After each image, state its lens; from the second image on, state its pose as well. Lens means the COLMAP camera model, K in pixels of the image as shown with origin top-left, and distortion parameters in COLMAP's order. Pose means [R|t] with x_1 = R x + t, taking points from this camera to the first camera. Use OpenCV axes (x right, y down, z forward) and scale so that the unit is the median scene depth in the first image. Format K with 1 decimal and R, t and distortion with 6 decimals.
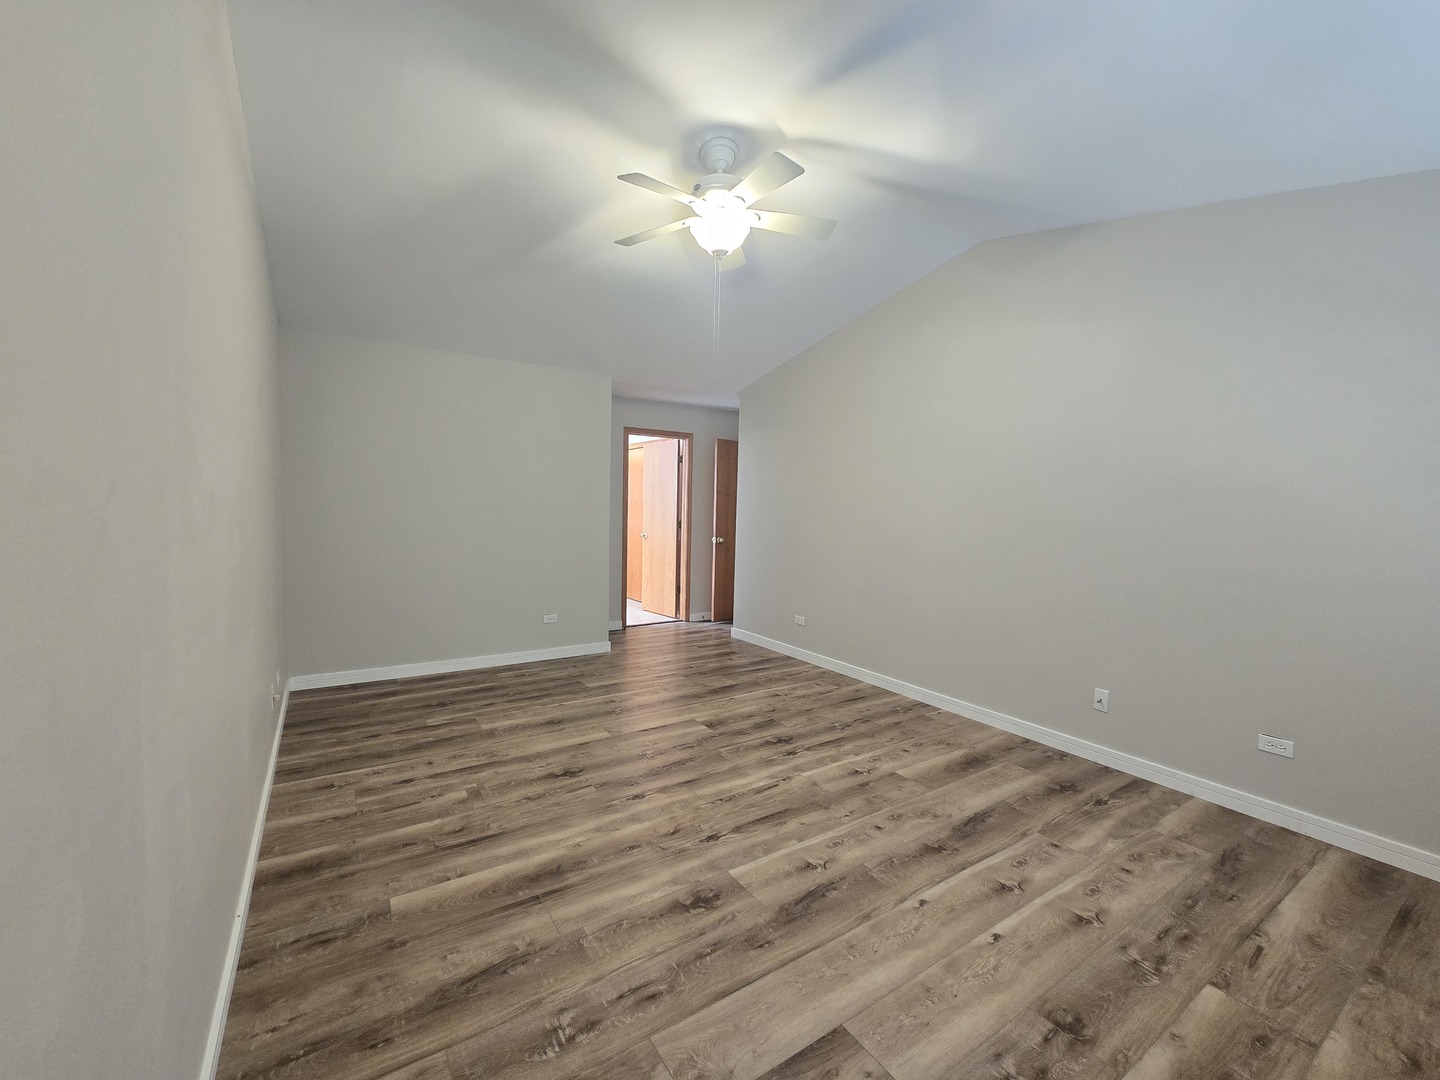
lens RADIAL K [[591.8, 0, 718.0], [0, 591.8, 541.9], [0, 0, 1]] dist [0.000439, 0.000499]
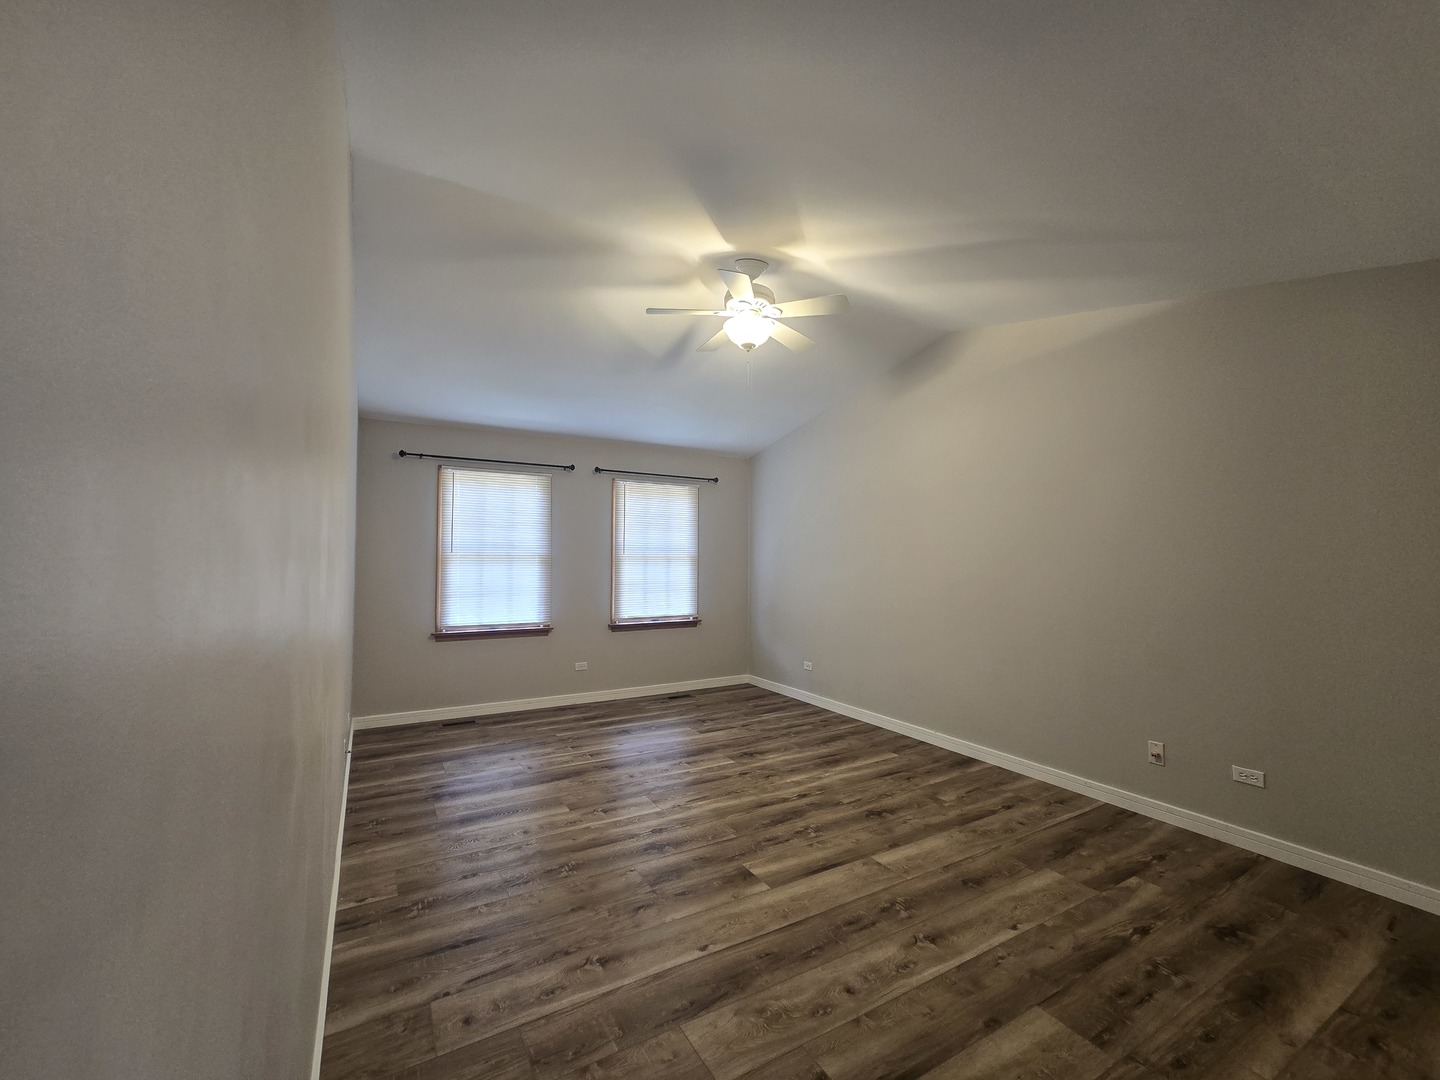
lens RADIAL K [[591.8, 0, 718.0], [0, 591.8, 541.9], [0, 0, 1]] dist [0.000439, 0.000499]
pose [[-0.998148, -0.026450, 0.054787, -0.009833], [-0.024722, 0.999183, 0.031972, -0.134082], [-0.055588, 0.030559, -0.997986, 2.105243]]
